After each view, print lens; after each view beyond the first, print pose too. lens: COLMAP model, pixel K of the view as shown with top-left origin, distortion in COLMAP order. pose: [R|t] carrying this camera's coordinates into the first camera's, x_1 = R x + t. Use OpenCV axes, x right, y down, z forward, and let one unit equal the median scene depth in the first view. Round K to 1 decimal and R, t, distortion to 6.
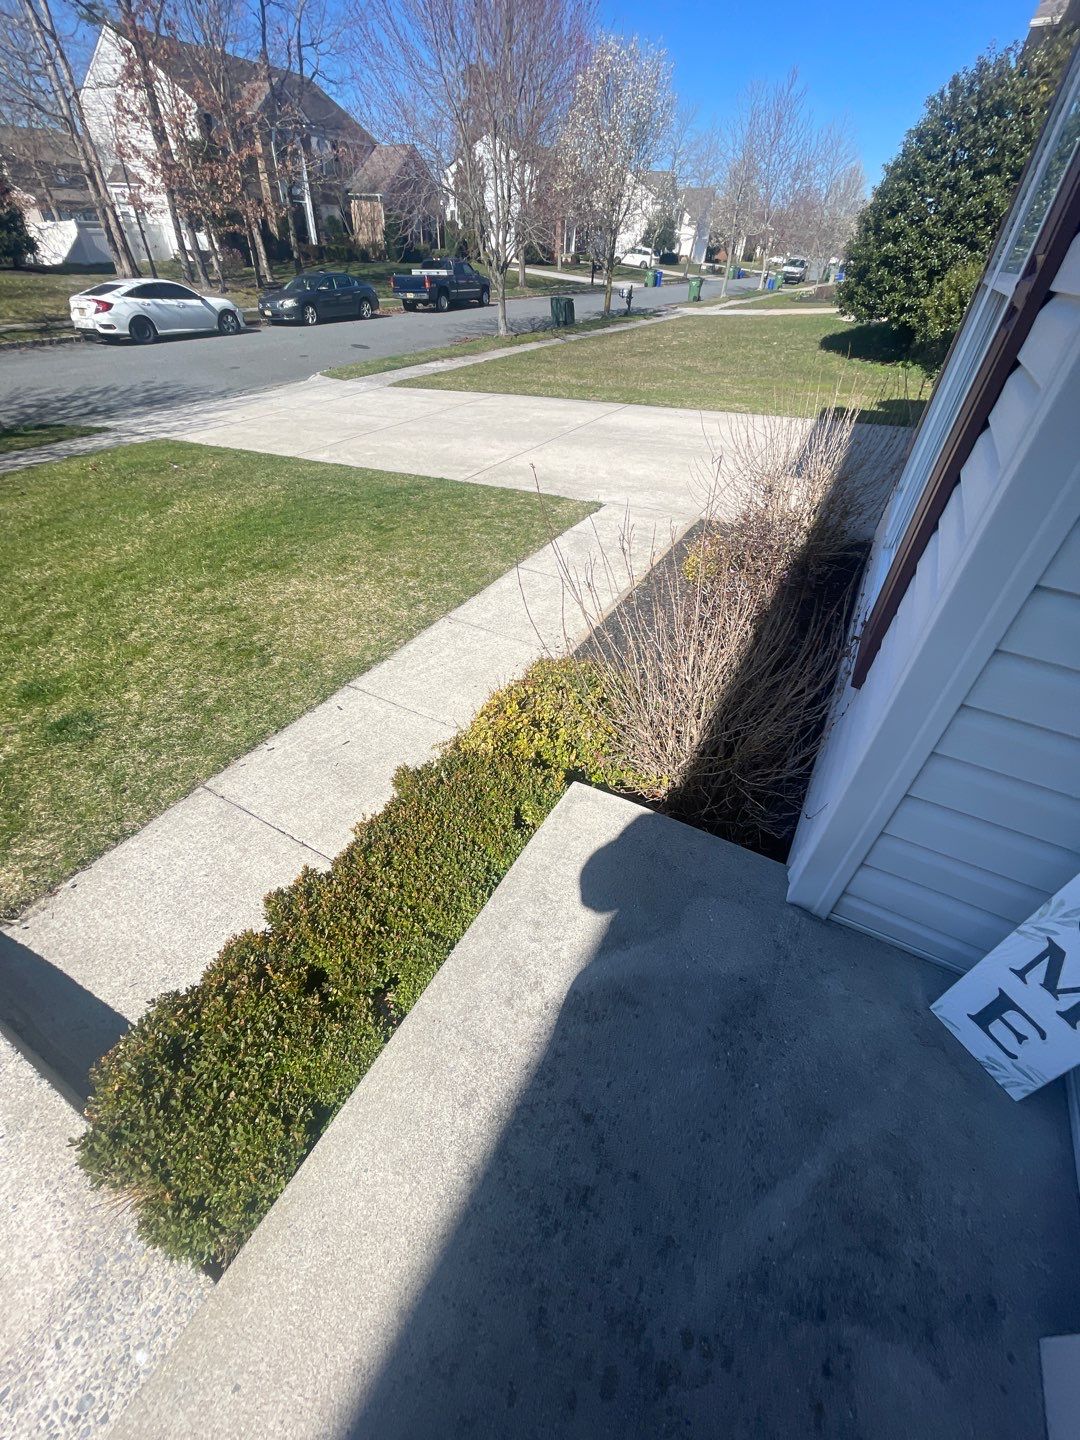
lens RADIAL K [[581.8, 0, 523.2], [0, 581.8, 710.7], [0, 0, 1]] dist [-0.000996, -0.000646]
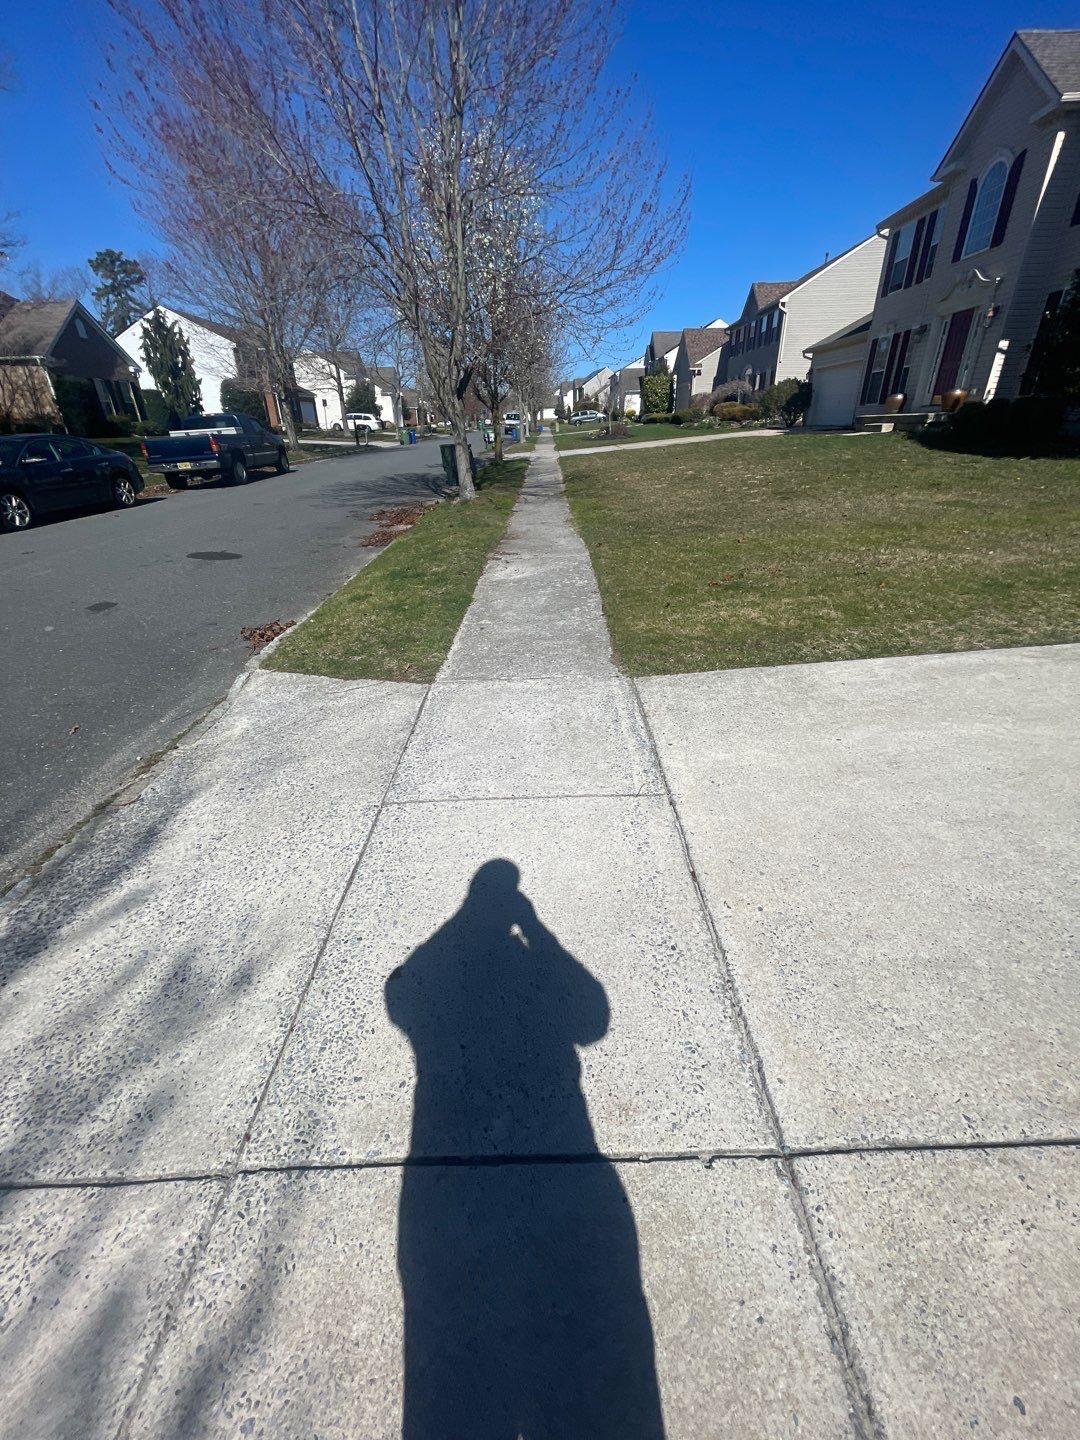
lens RADIAL K [[581.8, 0, 523.2], [0, 581.8, 710.7], [0, 0, 1]] dist [-0.000996, -0.000646]
pose [[0.872524, -0.263288, 0.411560, -0.199717], [0.344697, 0.928716, -0.136641, -0.263743], [-0.346246, 0.261086, 0.901081, 0.386139]]
